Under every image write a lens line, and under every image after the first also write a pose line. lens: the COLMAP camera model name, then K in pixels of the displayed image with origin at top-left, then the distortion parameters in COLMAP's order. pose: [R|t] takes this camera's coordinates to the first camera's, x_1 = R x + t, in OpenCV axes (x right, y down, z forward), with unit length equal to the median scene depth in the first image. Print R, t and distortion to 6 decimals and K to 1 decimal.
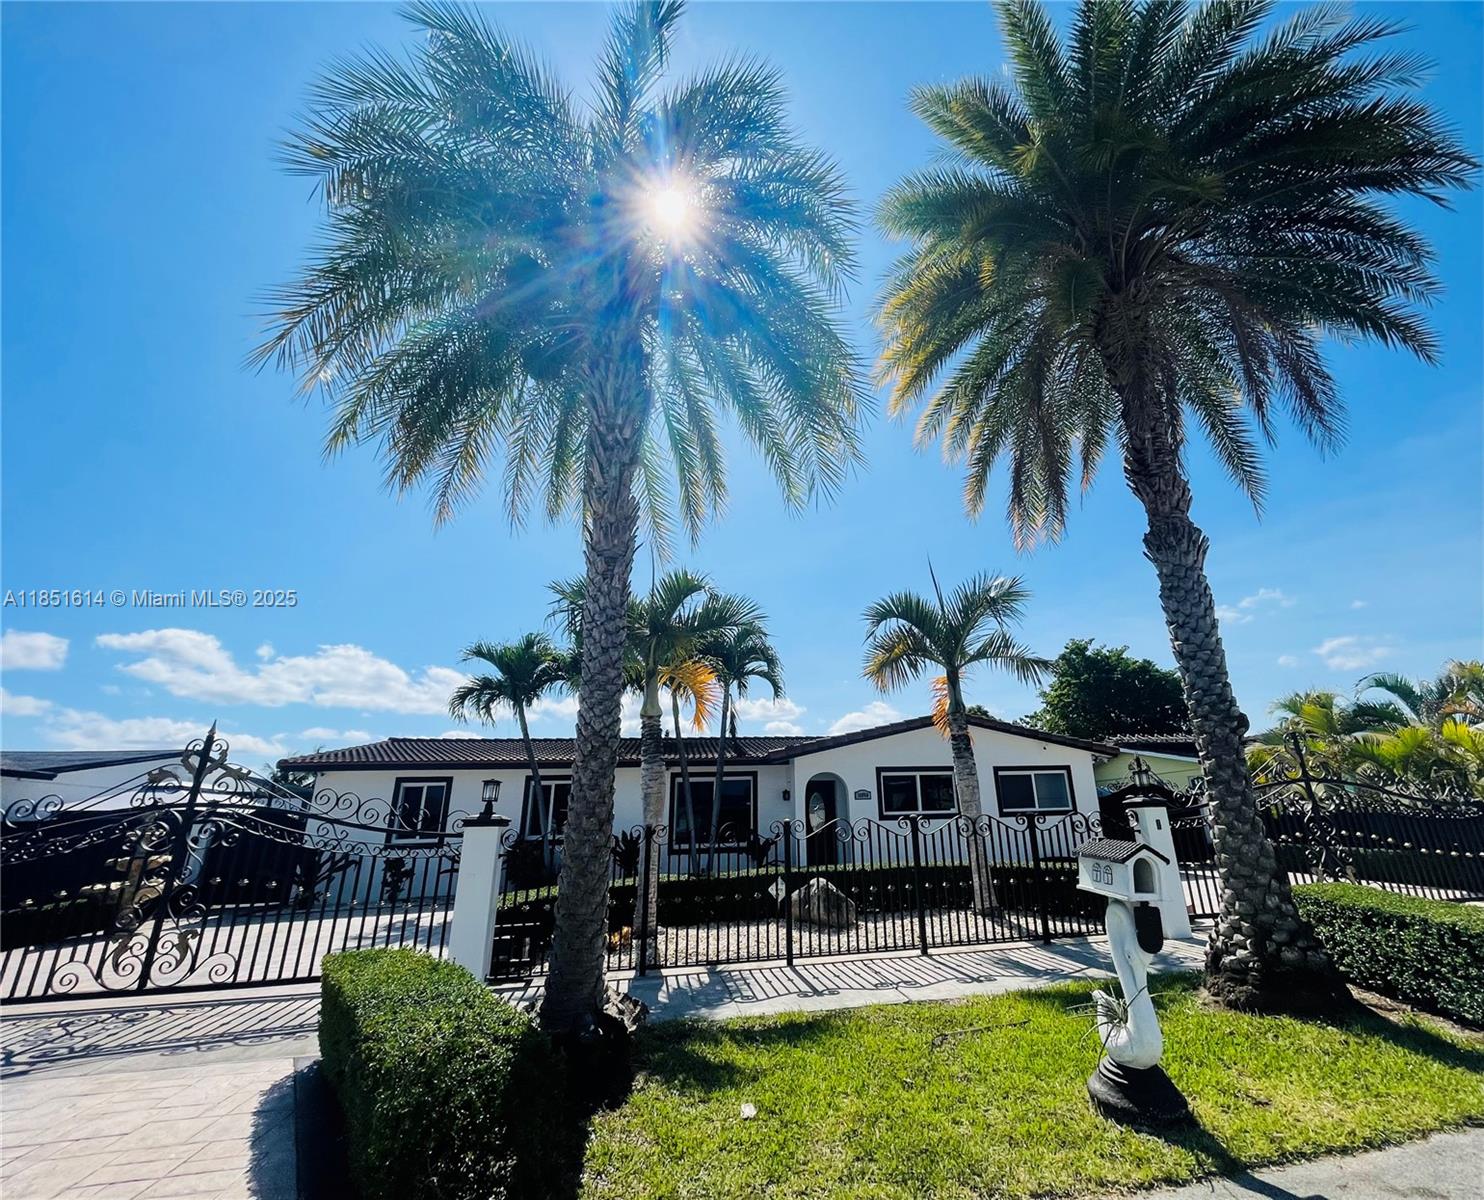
lens RADIAL K [[654.2, 0, 817.5], [0, 654.2, 596.2], [0, 0, 1]] dist [0.003883, -0.002021]
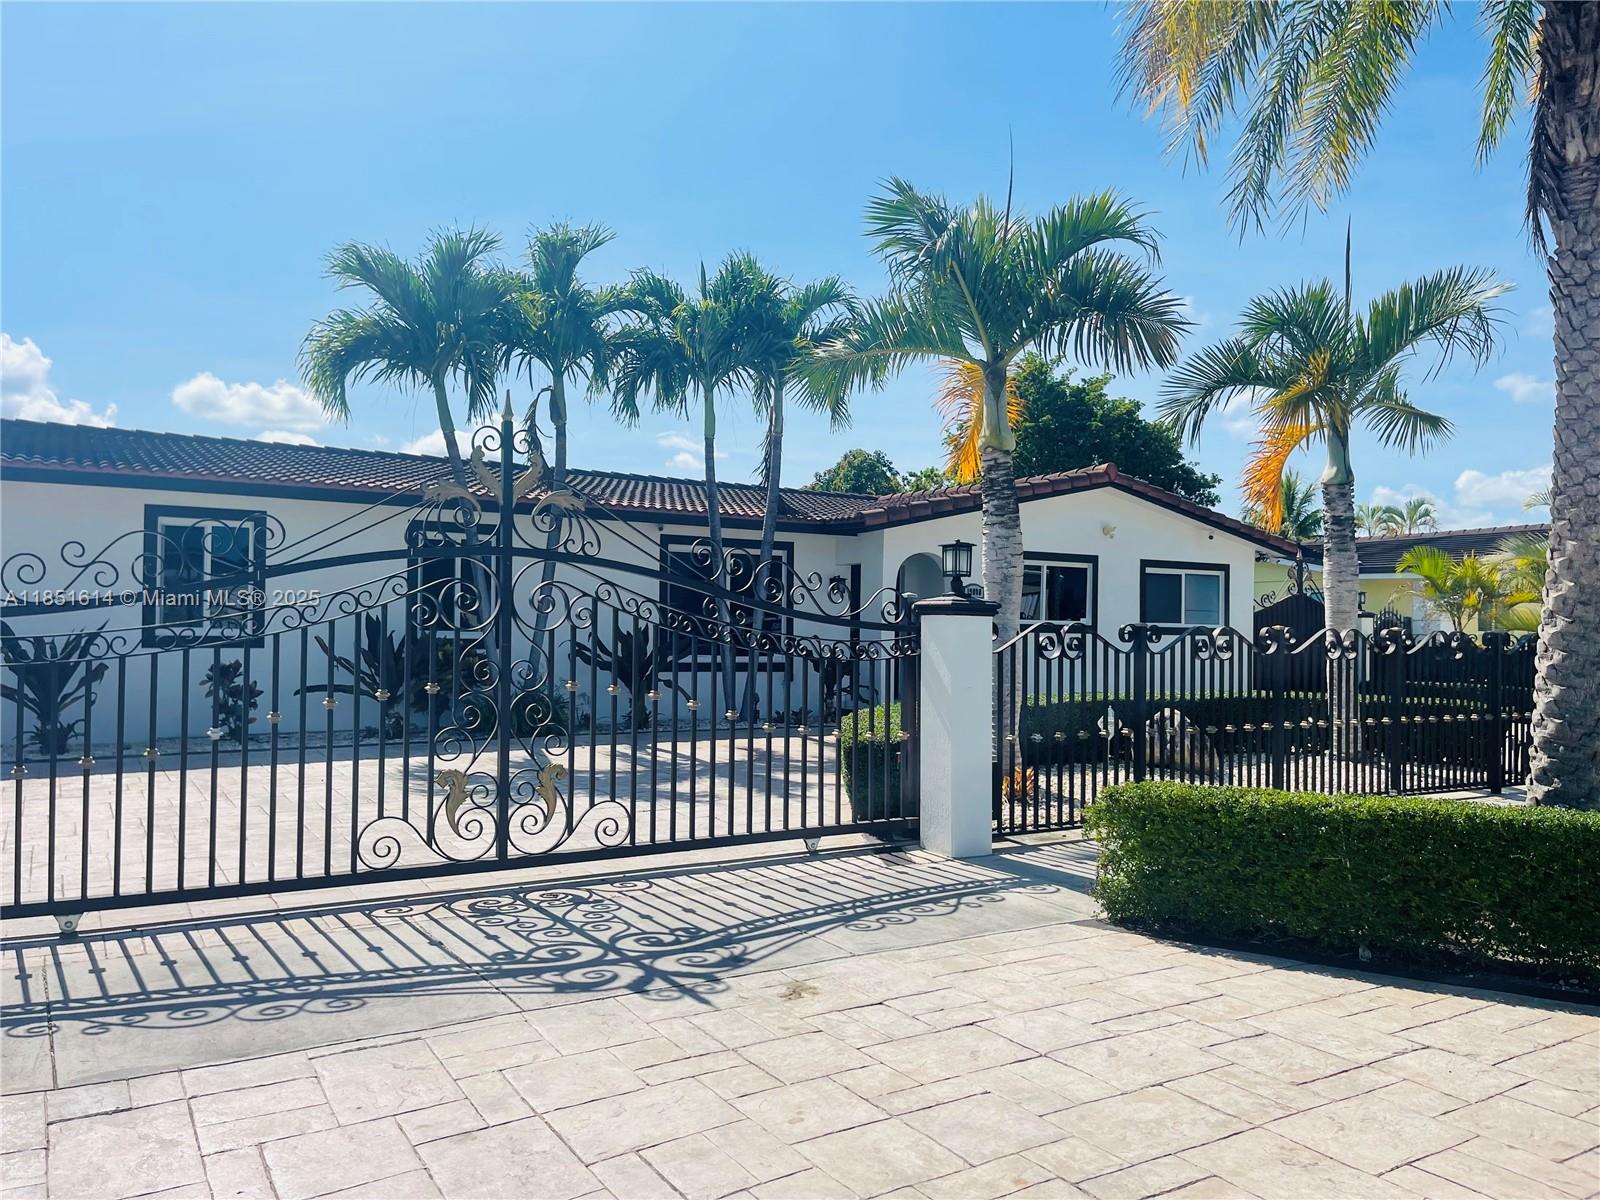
lens RADIAL K [[1217.4, 0, 799.5], [0, 1217.4, 608.8], [0, 0, 1]] dist [0.053726, -0.061244]
pose [[0.933431, 0.047244, 0.355632, -1.155305], [-0.153470, 0.948594, 0.276797, 0.055770], [-0.324273, -0.312950, 0.892698, 0.029746]]
